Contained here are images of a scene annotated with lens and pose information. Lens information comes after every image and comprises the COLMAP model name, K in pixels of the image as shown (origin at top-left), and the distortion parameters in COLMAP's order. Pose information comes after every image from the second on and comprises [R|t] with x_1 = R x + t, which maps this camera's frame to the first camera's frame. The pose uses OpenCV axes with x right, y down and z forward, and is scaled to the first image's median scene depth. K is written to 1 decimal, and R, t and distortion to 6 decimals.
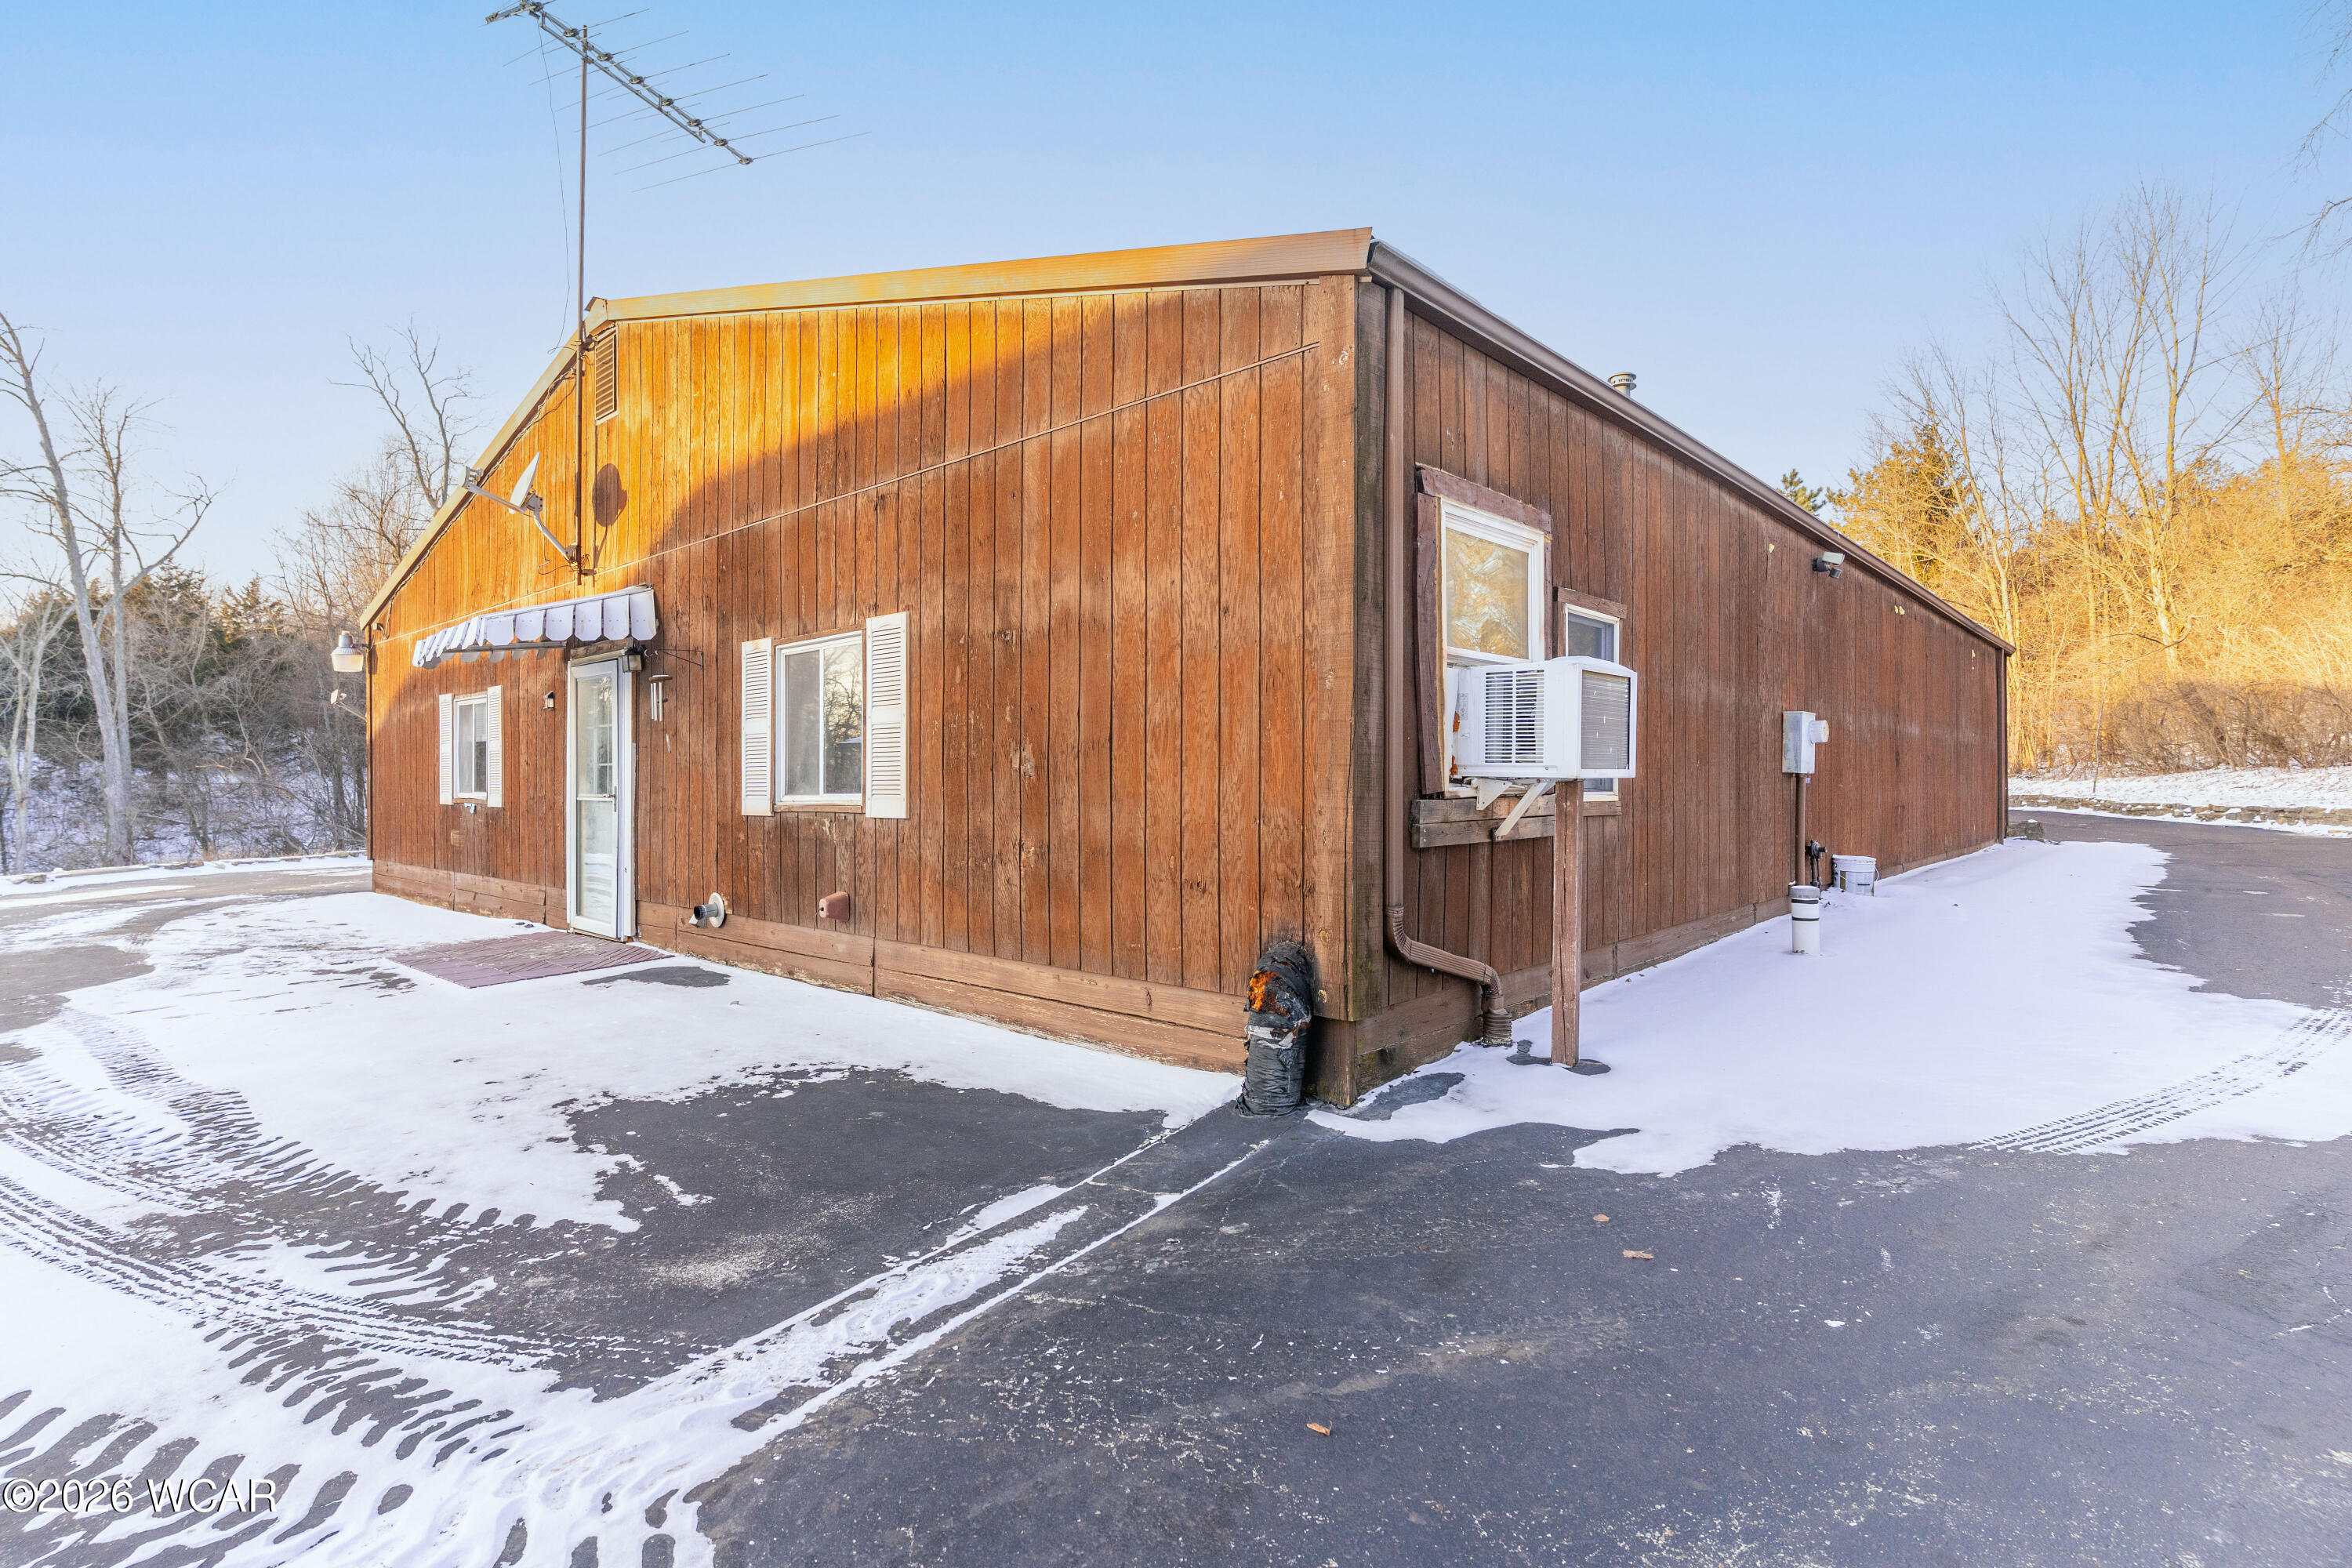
lens RADIAL K [[1124.5, 0, 1174.2], [0, 1124.5, 779.9], [0, 0, 1]] dist [0.002129, -0.000246]
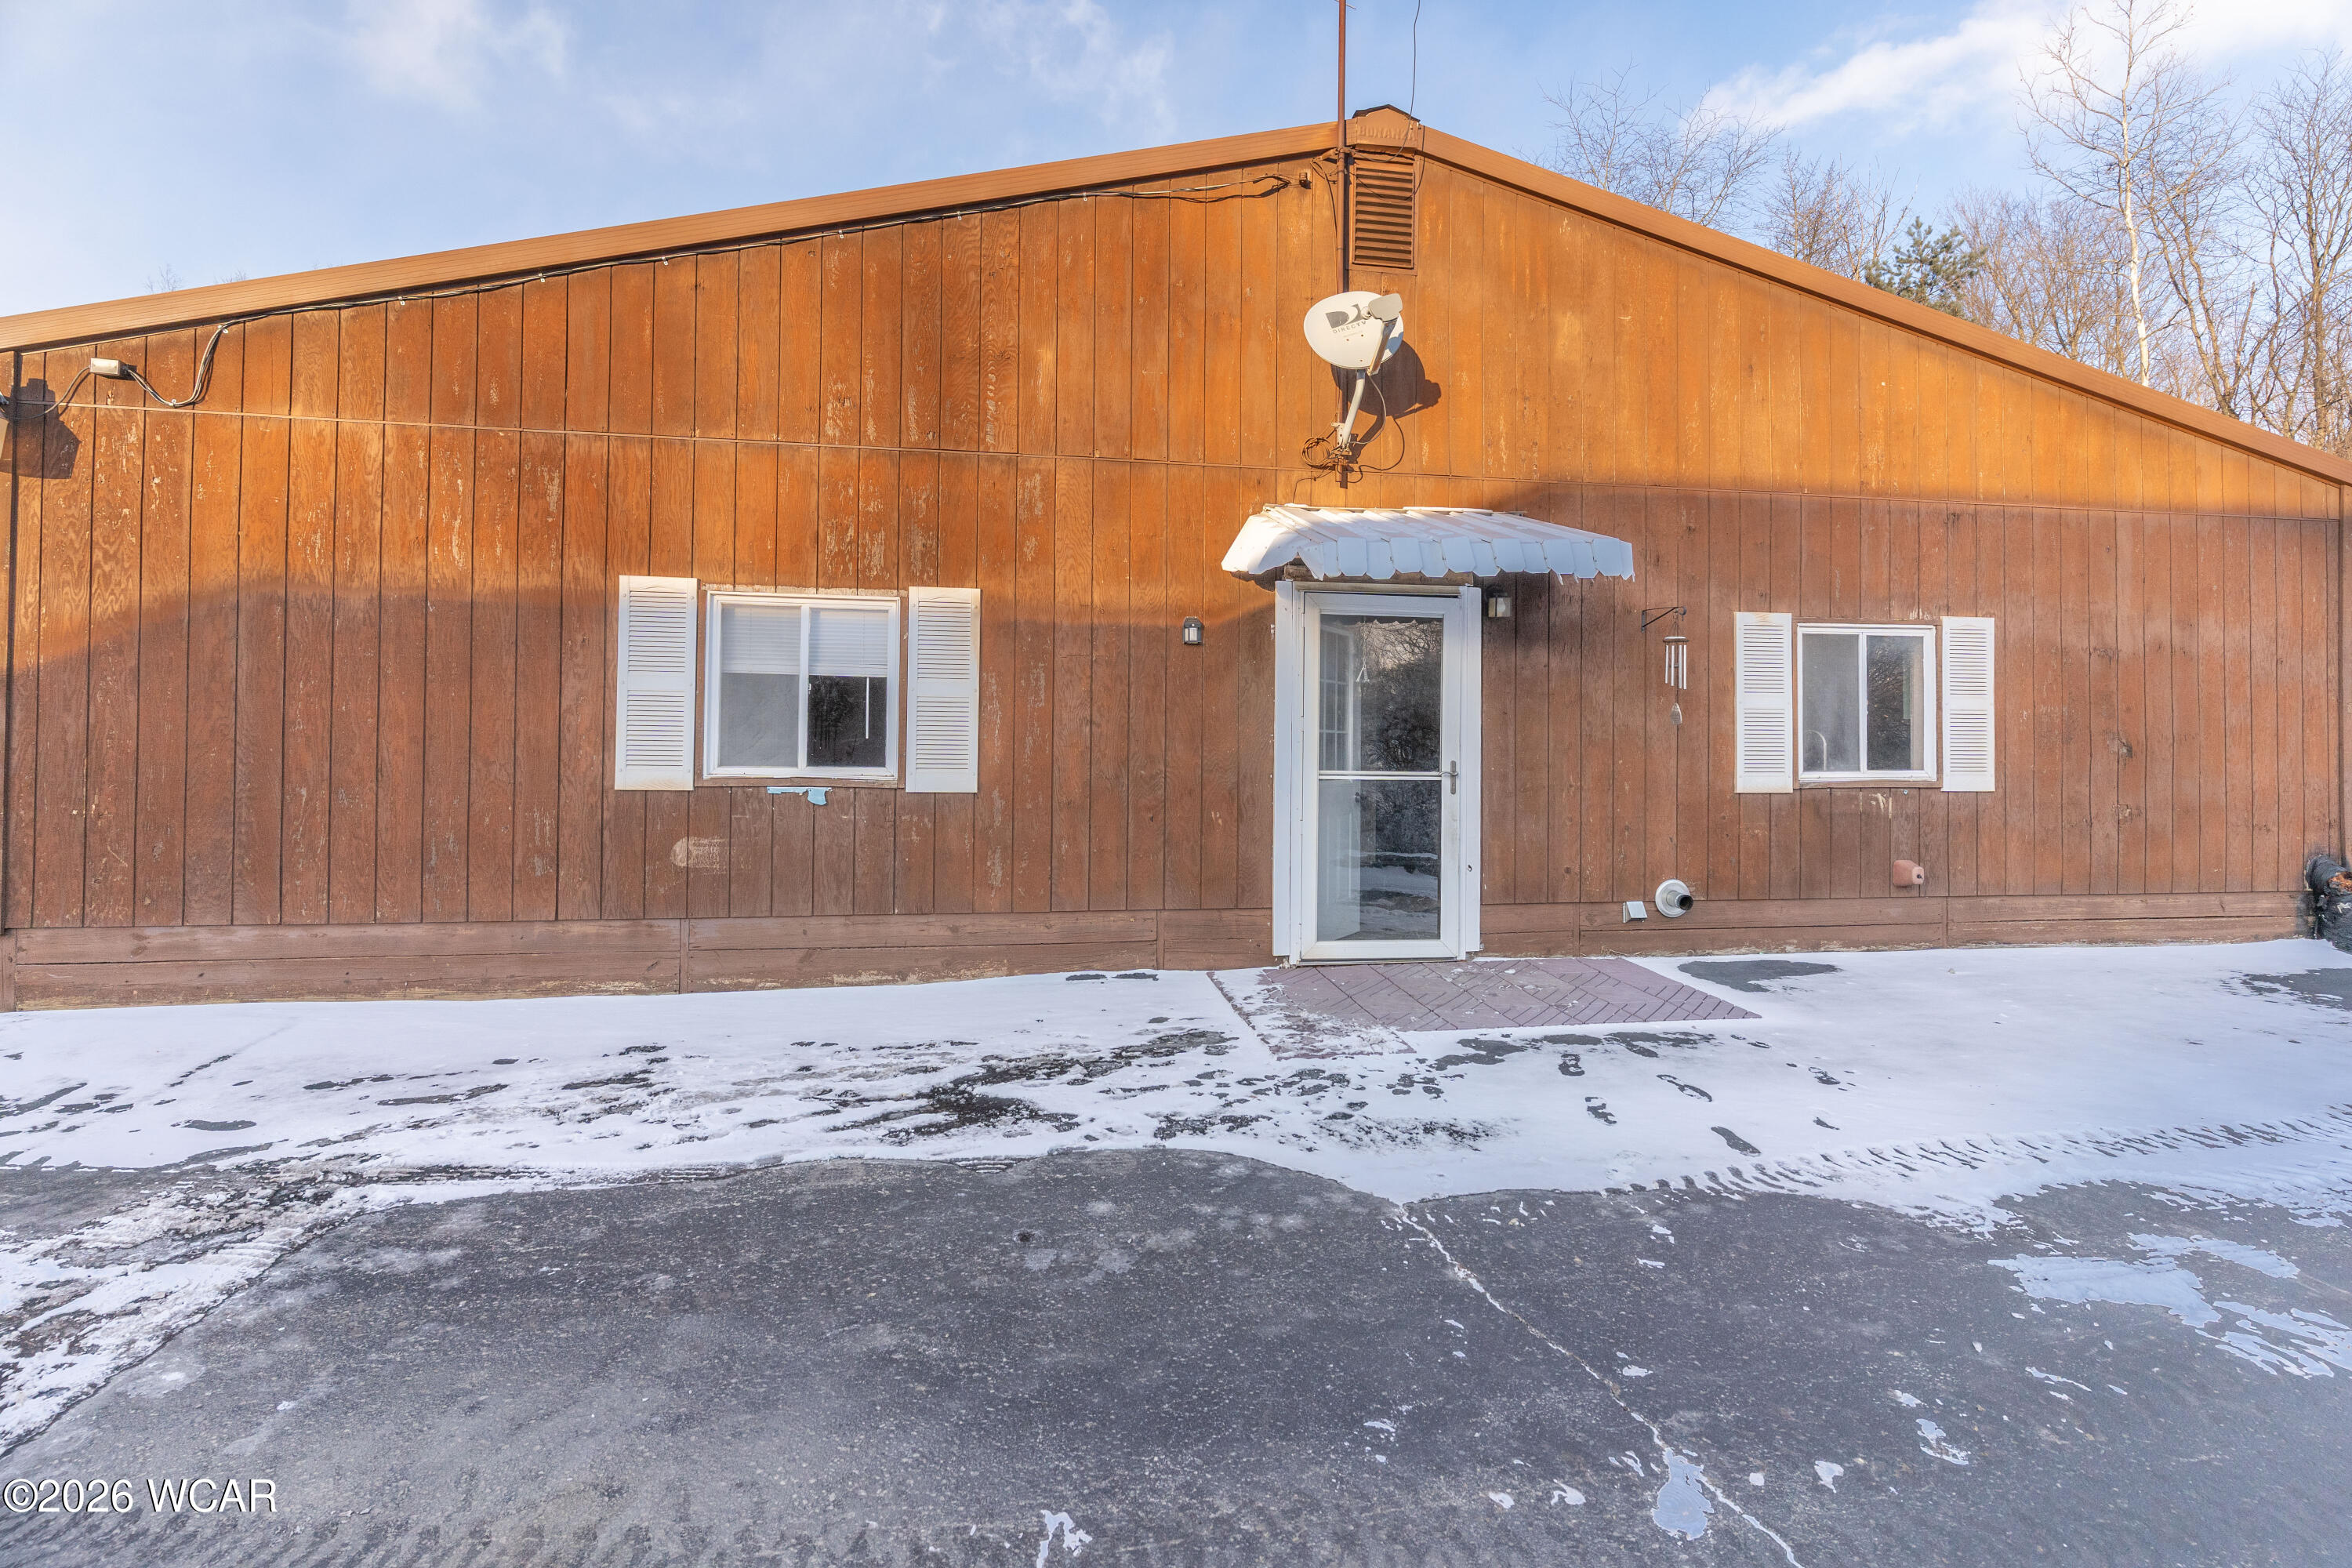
lens RADIAL K [[1123.0, 0, 1171.5], [0, 1123.0, 755.7], [0, 0, 1]] dist [-0.000628, -0.000423]
pose [[0.635762, 0.009864, 0.771822, -1.924666], [-0.010119, 0.999939, -0.004444, 0.011991], [-0.771818, -0.004985, 0.635823, 1.029234]]
